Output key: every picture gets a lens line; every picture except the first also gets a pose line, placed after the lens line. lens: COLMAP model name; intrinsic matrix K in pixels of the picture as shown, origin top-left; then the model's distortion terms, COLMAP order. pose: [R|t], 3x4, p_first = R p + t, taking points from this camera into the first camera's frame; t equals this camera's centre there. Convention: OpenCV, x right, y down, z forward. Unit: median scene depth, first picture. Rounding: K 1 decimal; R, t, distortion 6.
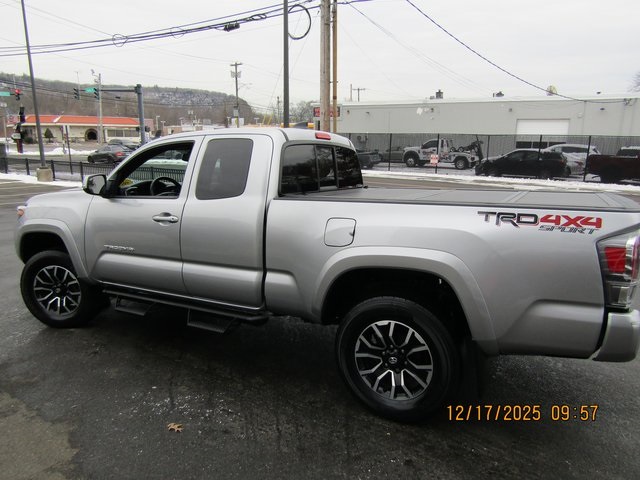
lens RADIAL K [[458.7, 0, 319.8], [0, 458.7, 241.3], [0, 0, 1]] dist [-0.025808, 0.018079]
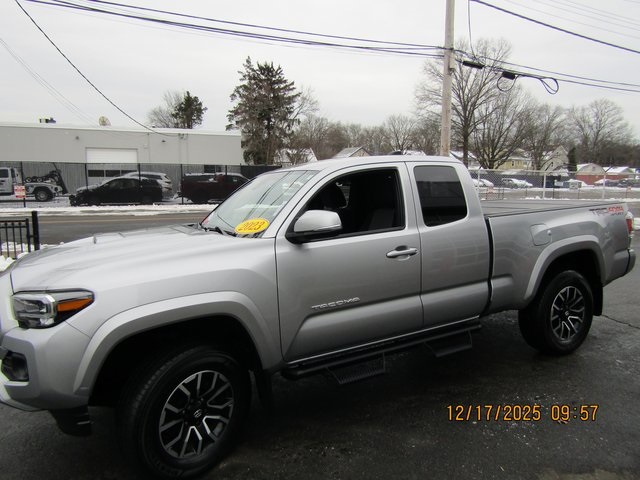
lens RADIAL K [[458.7, 0, 319.9], [0, 458.7, 237.6], [0, 0, 1]] dist [-0.025808, 0.018079]
pose [[0.556809, -0.122070, 0.821622, -0.951772], [0.177800, 0.983732, 0.025661, -0.106558], [-0.811388, 0.131796, 0.569455, 0.496173]]
